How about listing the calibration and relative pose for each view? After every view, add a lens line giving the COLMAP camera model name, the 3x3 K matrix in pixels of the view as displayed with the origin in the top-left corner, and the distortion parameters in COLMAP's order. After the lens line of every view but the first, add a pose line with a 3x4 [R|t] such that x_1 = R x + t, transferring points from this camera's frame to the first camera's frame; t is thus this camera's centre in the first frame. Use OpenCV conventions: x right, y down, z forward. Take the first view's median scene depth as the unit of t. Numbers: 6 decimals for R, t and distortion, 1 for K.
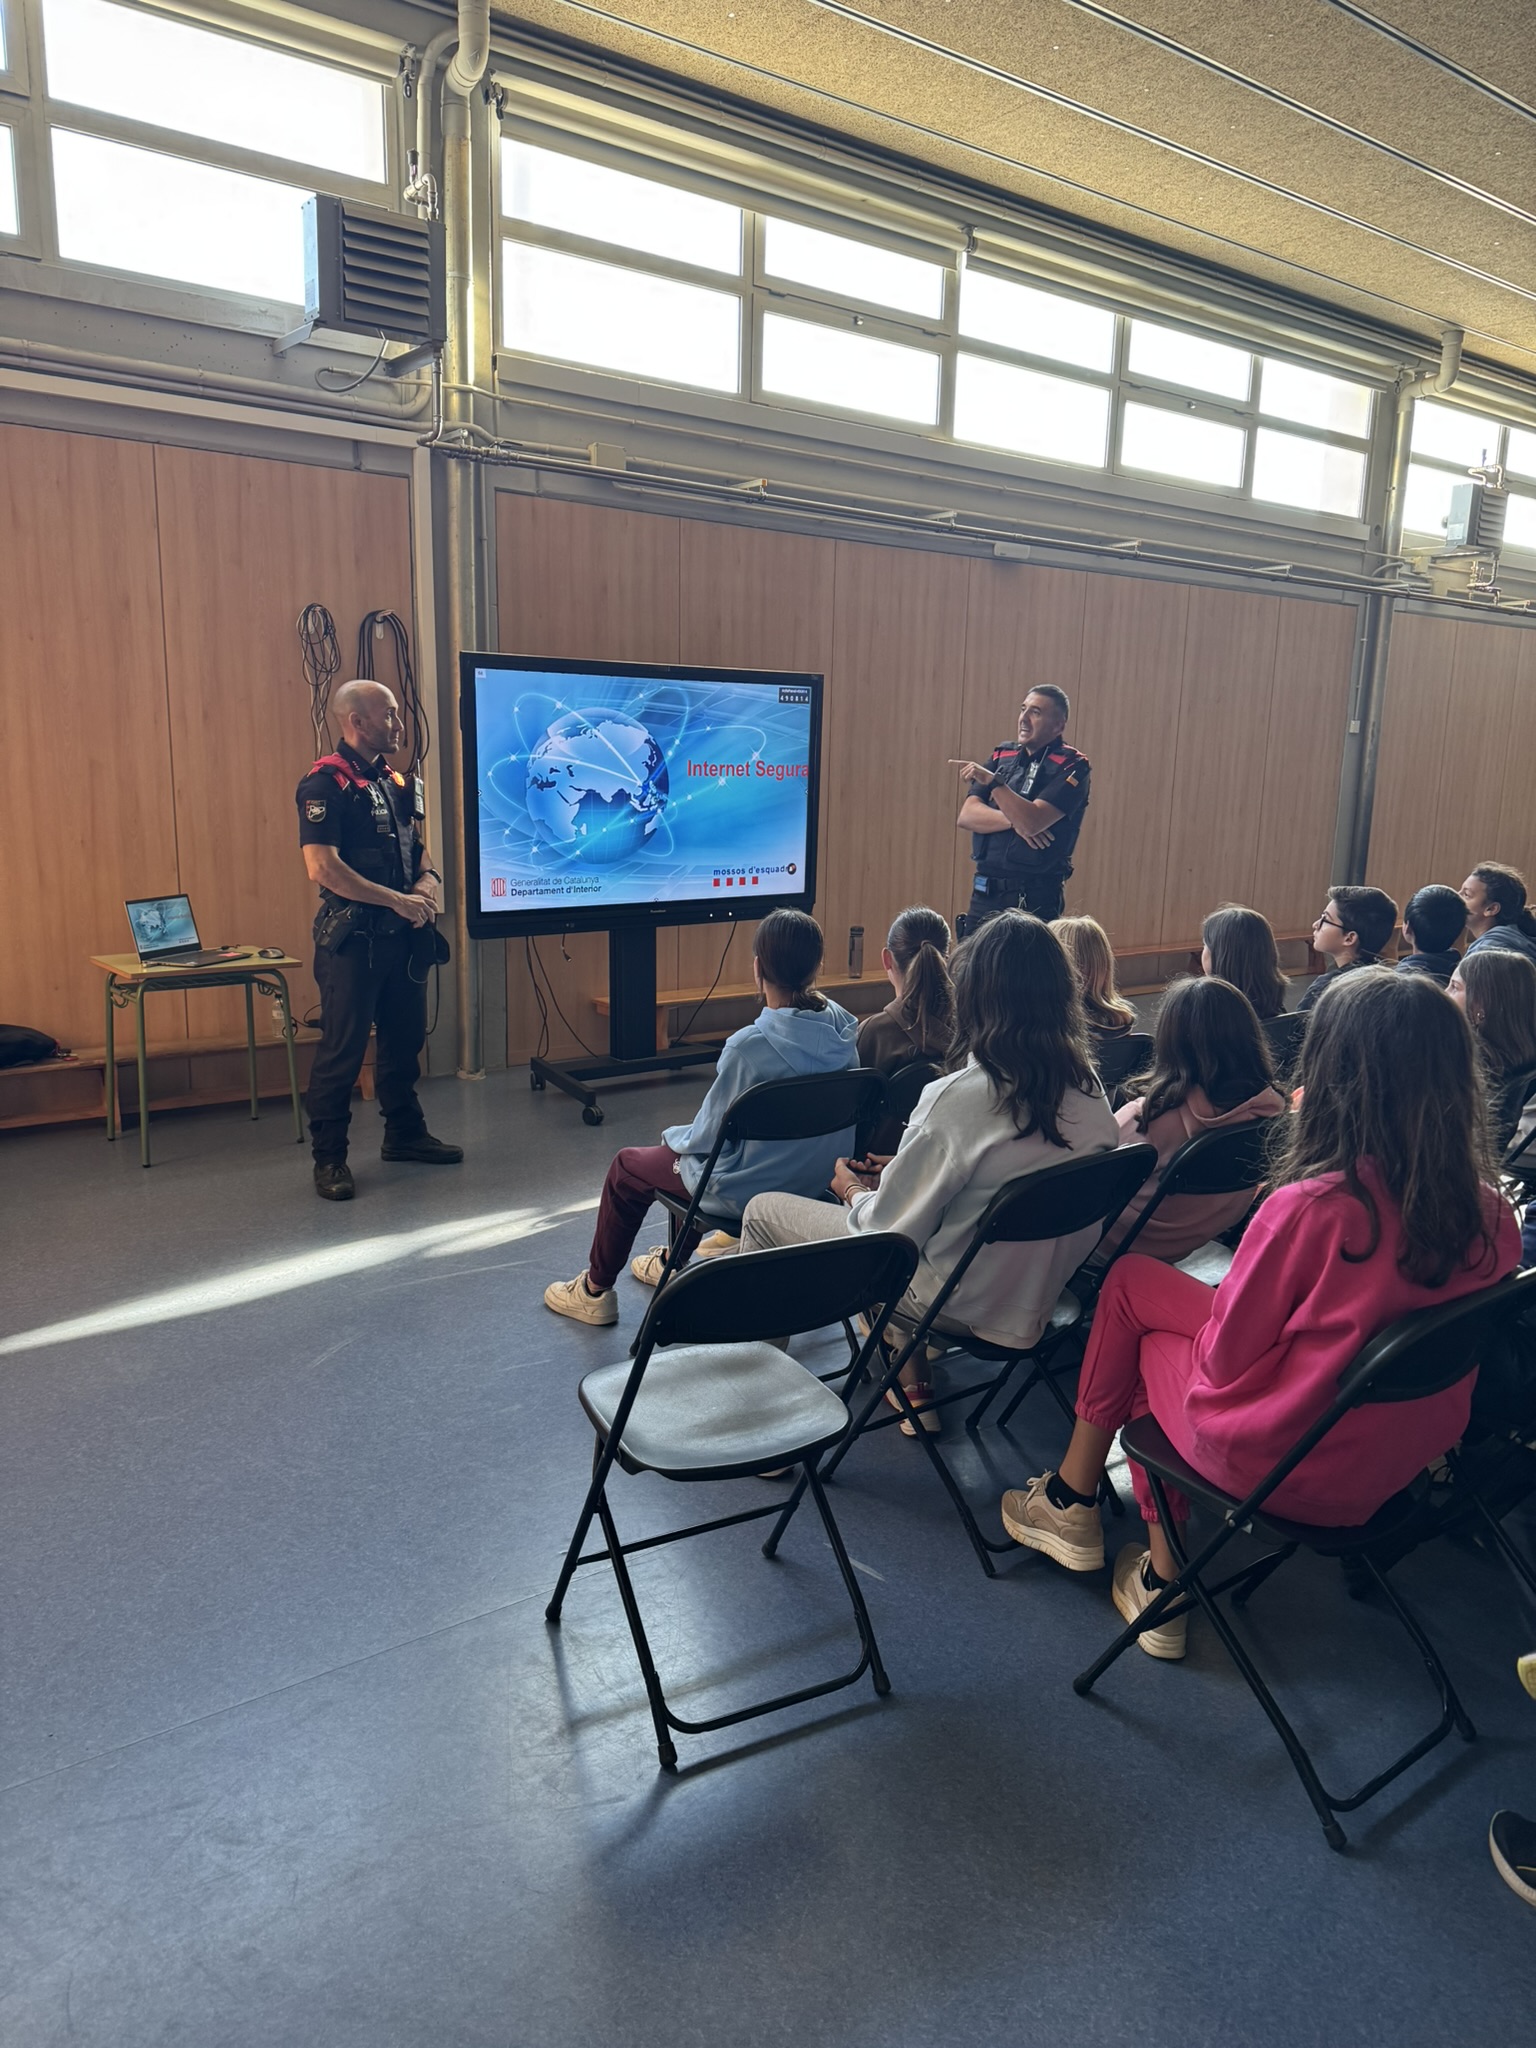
lens RADIAL K [[1455.8, 0, 787.9], [0, 1455.8, 1019.5], [0, 0, 1]] dist [0.049075, -0.034207]
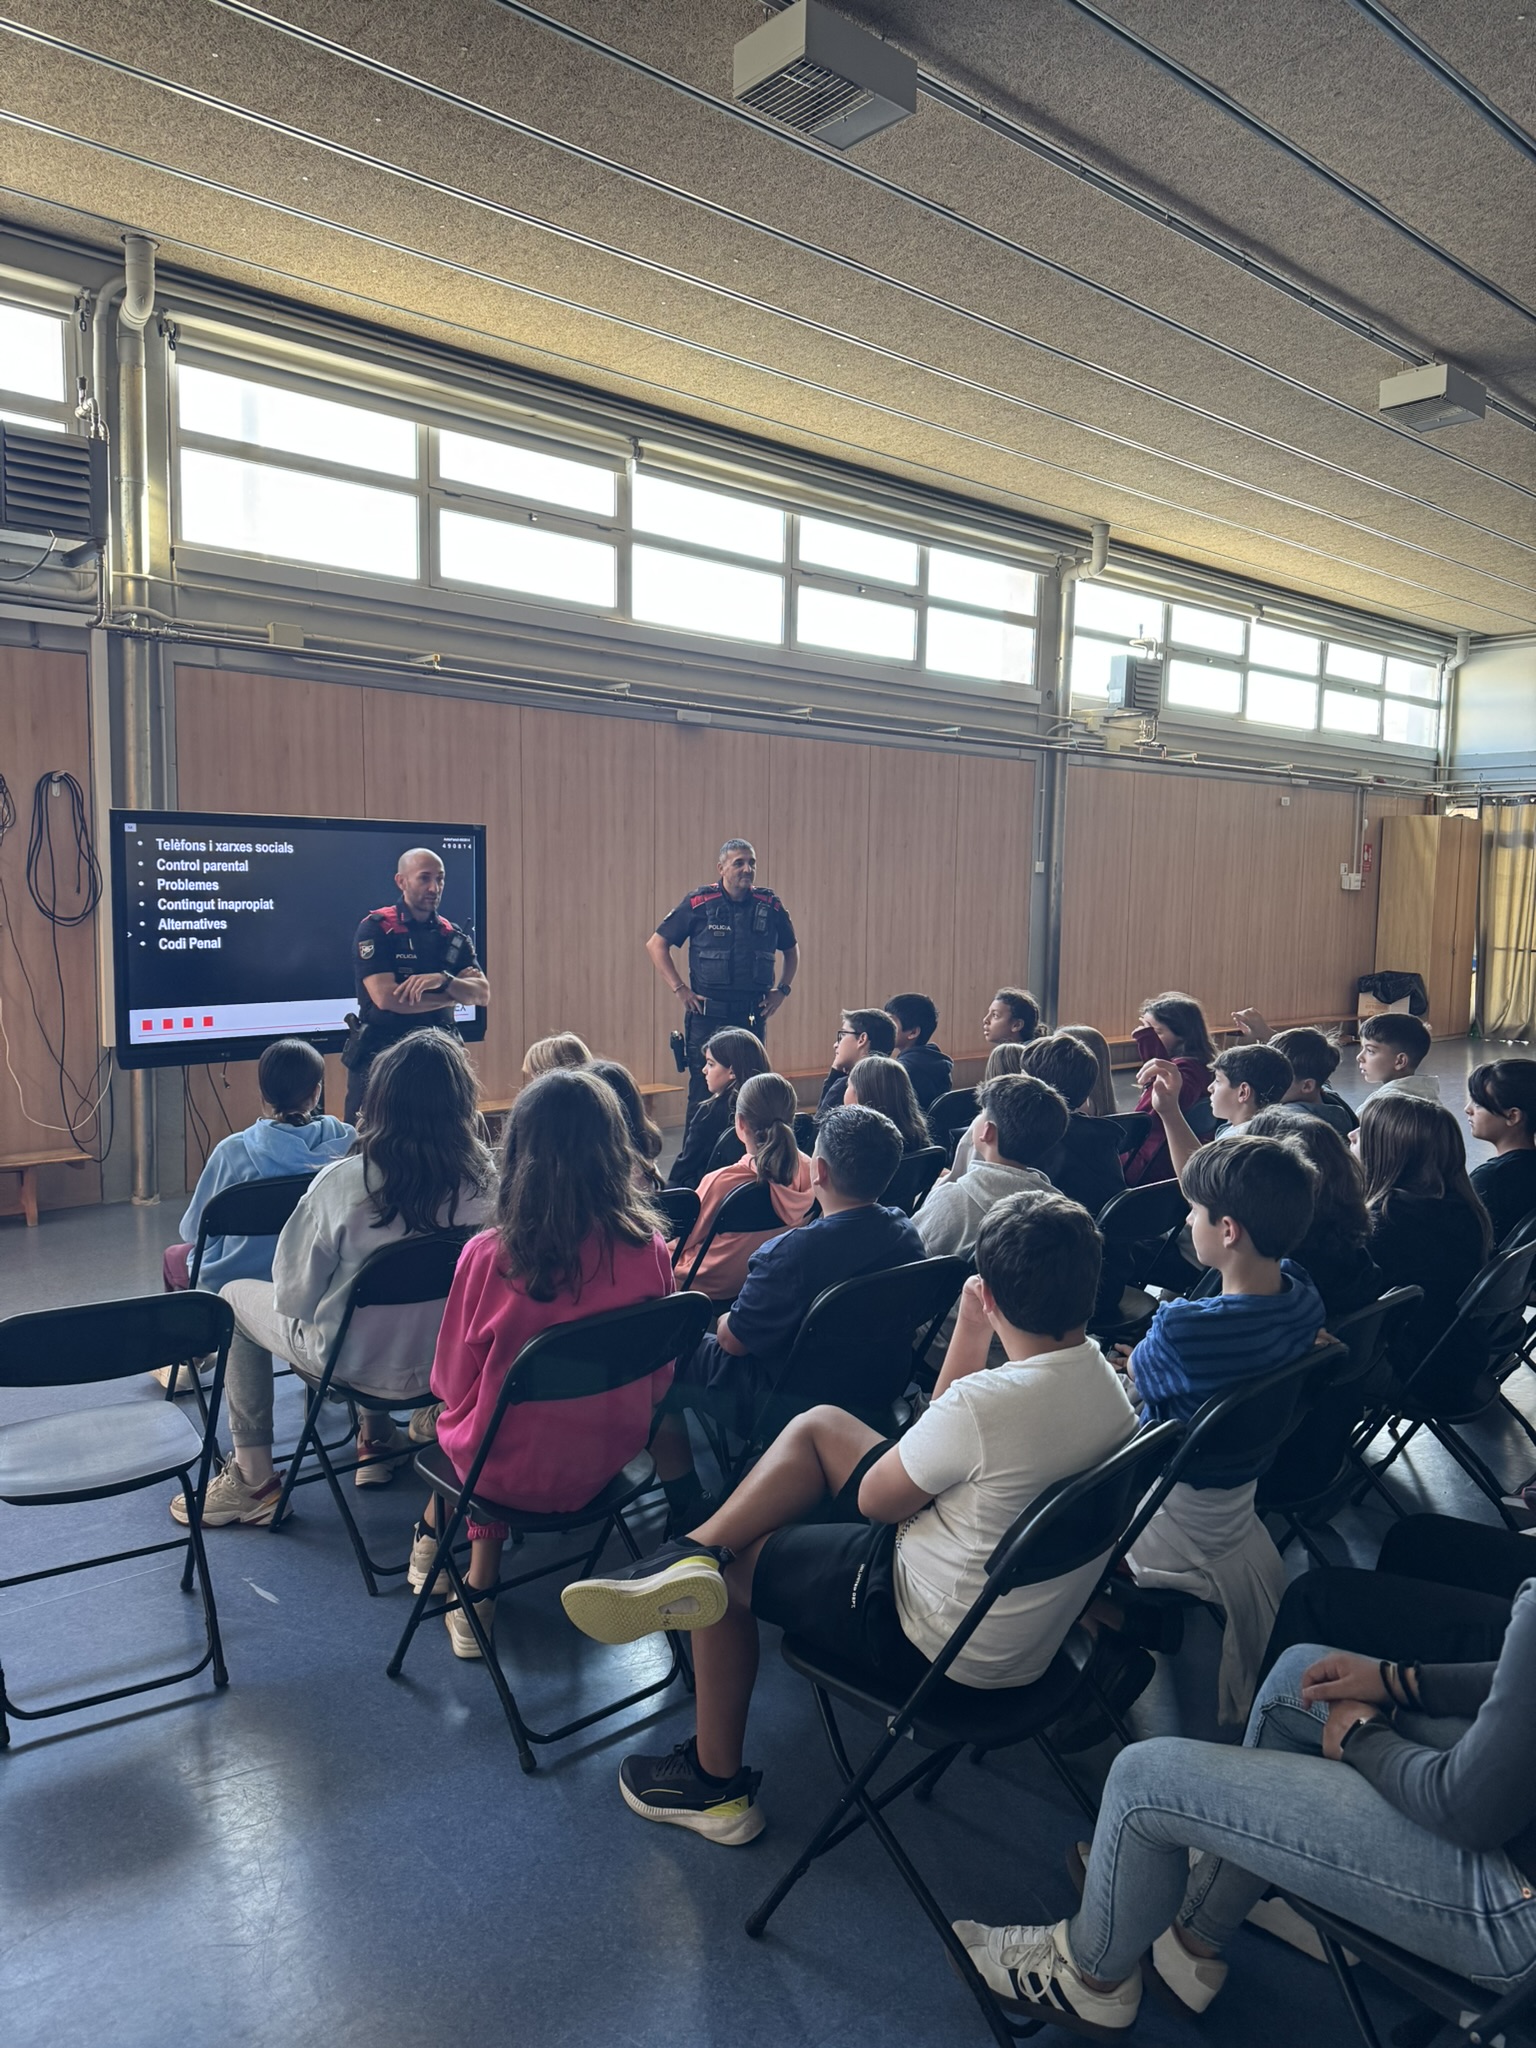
lens RADIAL K [[1434.3, 0, 759.1], [0, 1434.3, 1008.9], [0, 0, 1]] dist [0.129892, -0.152334]
pose [[0.997223, -0.016469, 0.072624, 0.133990], [0.023482, 0.995027, -0.096796, 0.012128], [-0.070669, 0.098233, 0.992651, -0.085410]]
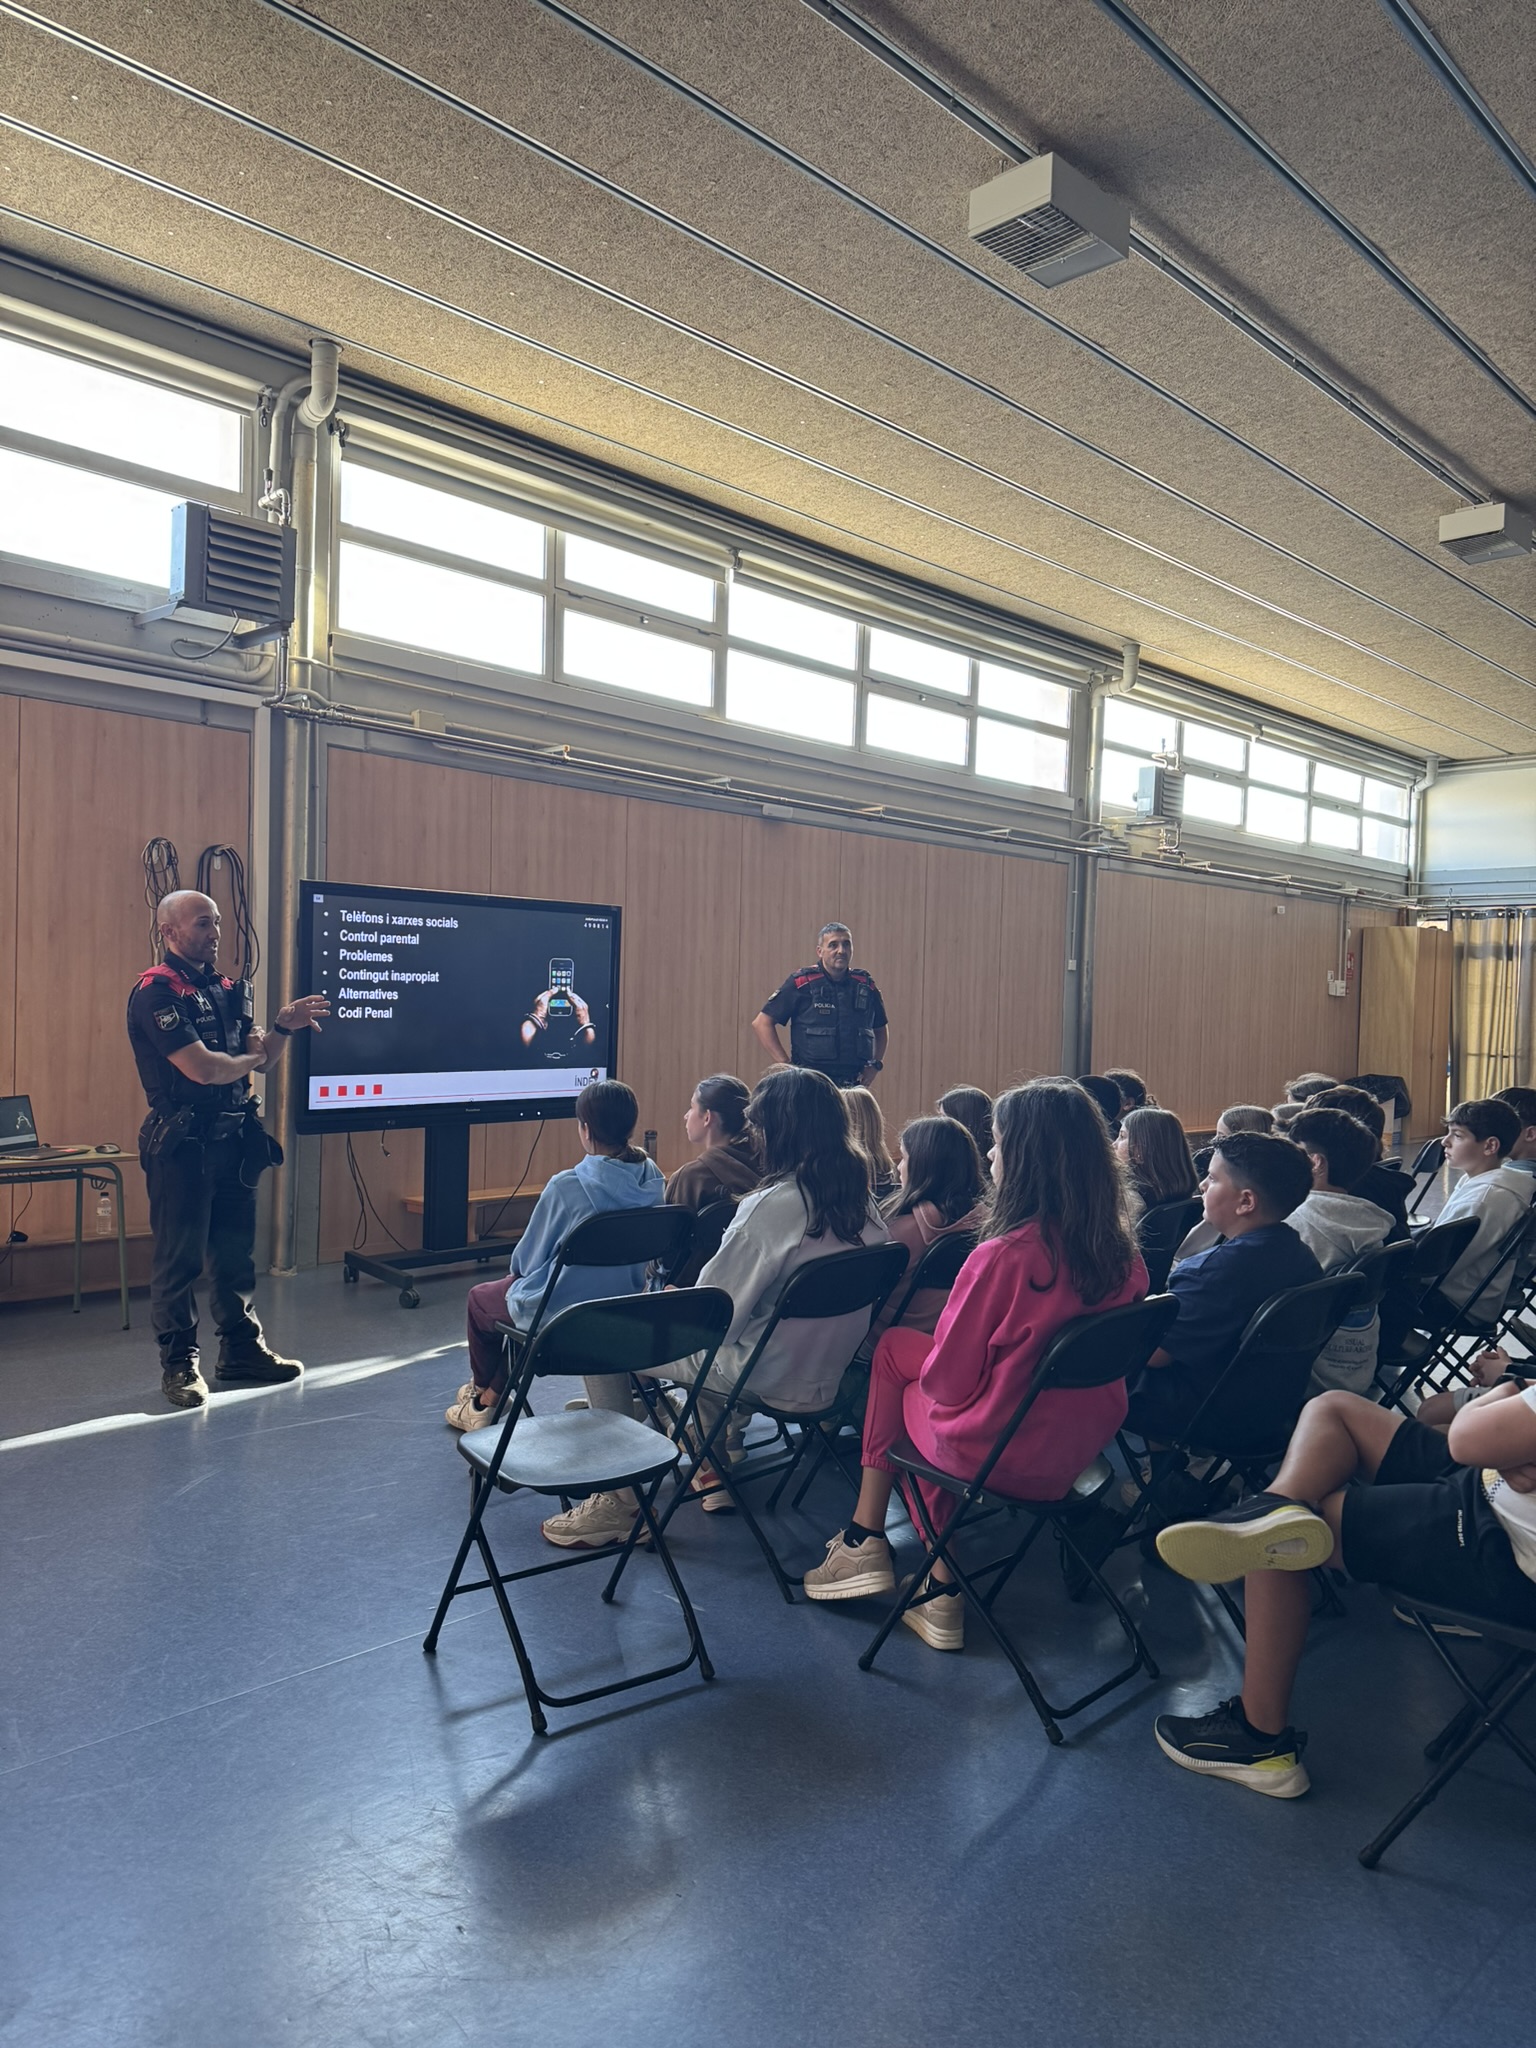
lens RADIAL K [[1428.4, 0, 768.0], [0, 1428.4, 1024.0], [0, 0, 1]] dist [0.198341, -0.256353]
pose [[0.989762, -0.000117, 0.142725, -0.020299], [0.023489, 0.986498, -0.162079, 0.036948], [-0.140779, 0.163772, 0.976402, -0.100851]]
